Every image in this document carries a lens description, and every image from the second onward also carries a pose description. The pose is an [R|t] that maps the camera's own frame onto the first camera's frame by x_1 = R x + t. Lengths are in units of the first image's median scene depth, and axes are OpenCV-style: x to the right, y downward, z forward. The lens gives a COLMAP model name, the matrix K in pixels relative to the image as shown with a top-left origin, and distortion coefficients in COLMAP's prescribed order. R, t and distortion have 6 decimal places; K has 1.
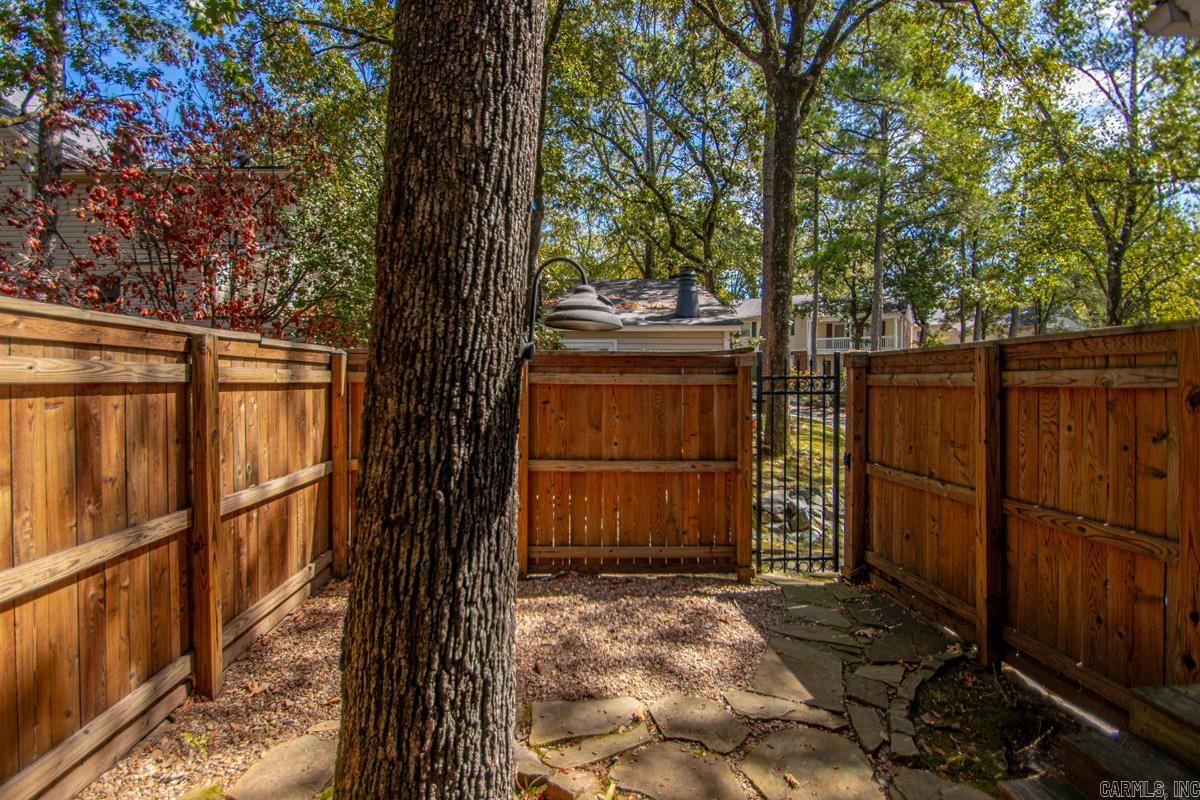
lens RADIAL K [[582.0, 0, 602.5], [0, 582.0, 396.2], [0, 0, 1]] dist [0.007136, -0.000842]
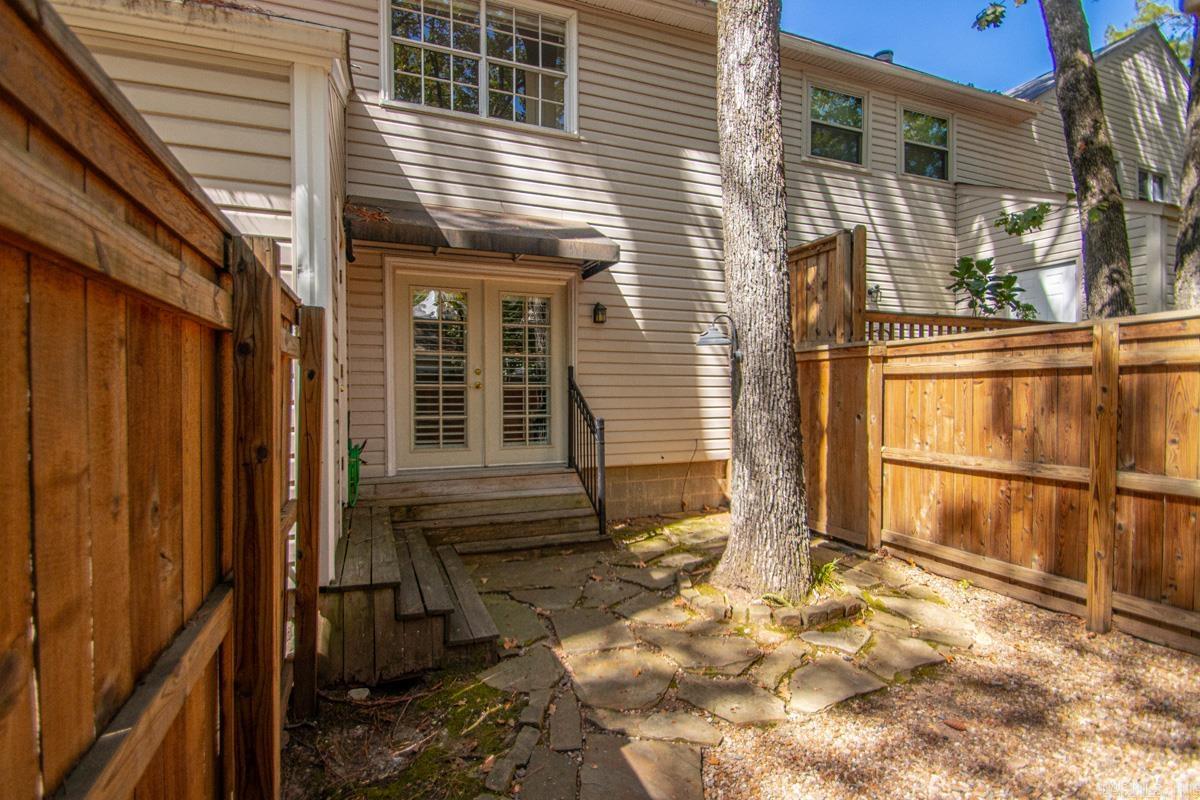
lens RADIAL K [[548.9, 0, 598.9], [0, 548.9, 404.5], [0, 0, 1]] dist [0.013068, -0.015578]
pose [[-0.947893, -0.001804, -0.318585, 0.776051], [-0.012694, 0.999404, 0.032109, 0.039976], [0.318337, 0.034479, -0.947350, 2.072469]]
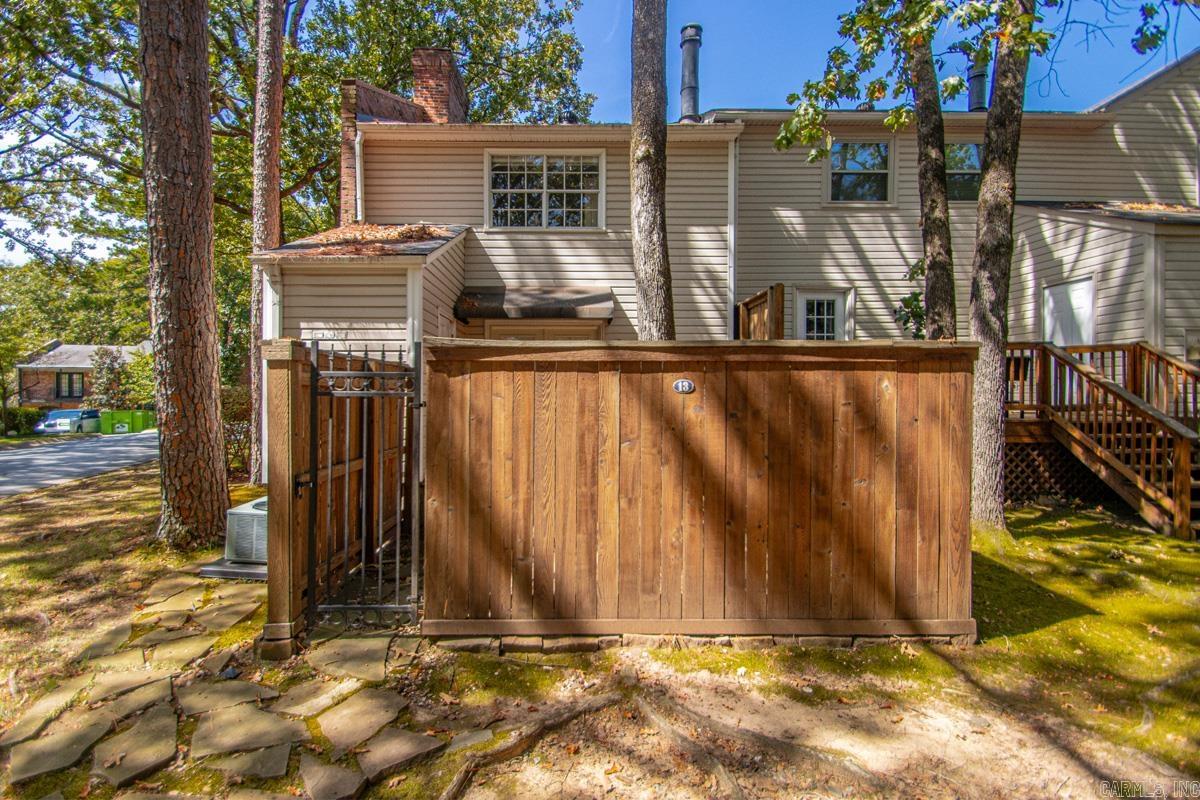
lens RADIAL K [[582.0, 0, 602.5], [0, 582.0, 396.2], [0, 0, 1]] dist [0.007136, -0.000842]
pose [[-0.999240, -0.012061, 0.037063, 0.424663], [-0.011366, 0.999757, 0.018913, 0.008199], [-0.037282, 0.018478, -0.999134, 2.730927]]
